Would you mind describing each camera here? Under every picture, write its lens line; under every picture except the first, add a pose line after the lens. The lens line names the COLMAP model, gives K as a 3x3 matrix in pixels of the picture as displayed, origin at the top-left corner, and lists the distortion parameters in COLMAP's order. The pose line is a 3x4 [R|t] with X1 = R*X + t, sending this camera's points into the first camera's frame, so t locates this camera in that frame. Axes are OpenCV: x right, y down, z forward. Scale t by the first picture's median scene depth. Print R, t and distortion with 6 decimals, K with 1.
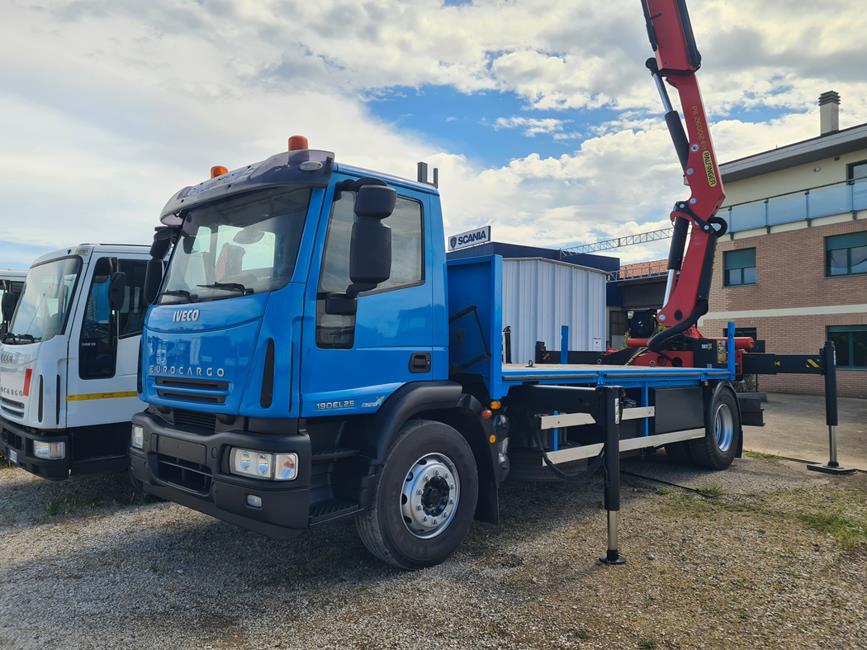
lens RADIAL K [[680.3, 0, 433.5], [0, 680.3, 325.0], [0, 0, 1]] dist [0.027271, -0.002493]
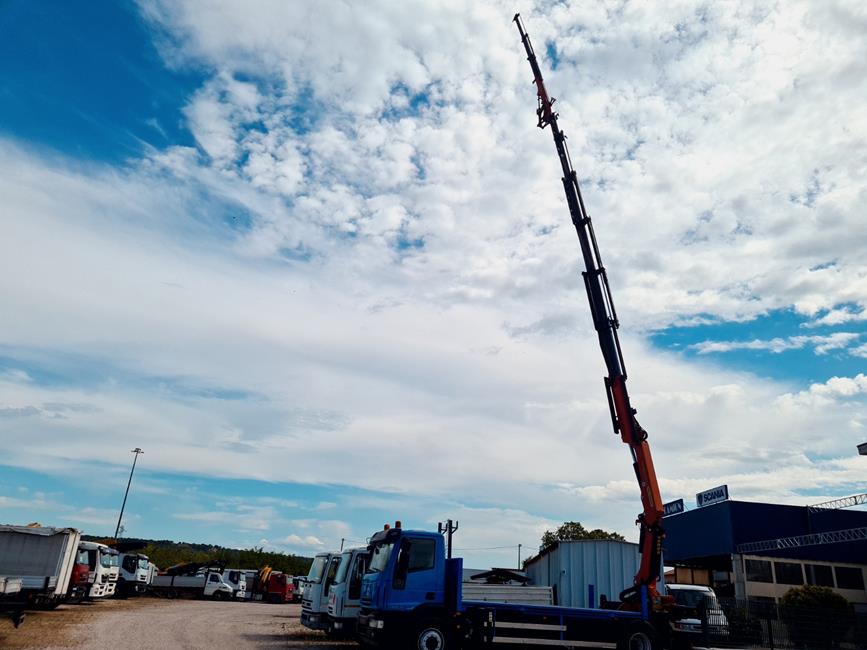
lens RADIAL K [[680.3, 0, 433.5], [0, 680.3, 325.0], [0, 0, 1]] dist [0.027271, -0.002493]
pose [[0.879147, -0.139860, -0.455566, 1.381162], [-0.025112, 0.941040, -0.337363, -0.049491], [0.475889, 0.308032, 0.823800, -1.688163]]
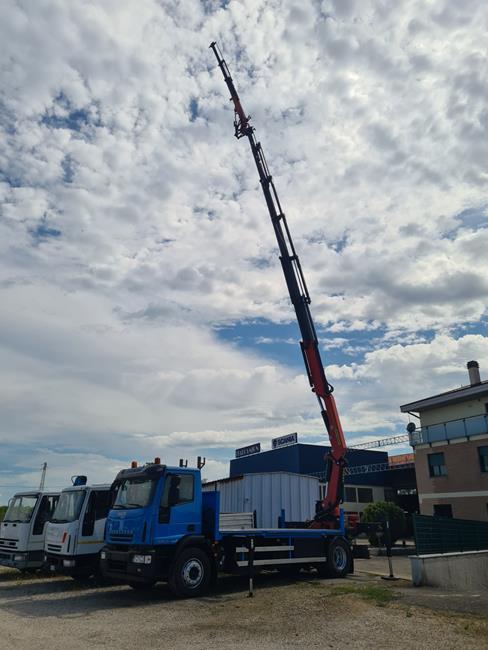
lens RADIAL K [[489.6, 0, 244.1], [0, 489.6, 317.4], [0, 0, 1]] dist [0.069461, -0.065299]
pose [[0.997479, -0.037250, -0.060399, 0.366847], [0.014128, 0.938351, -0.345395, -0.060136], [0.069541, 0.343671, 0.936512, -1.375196]]
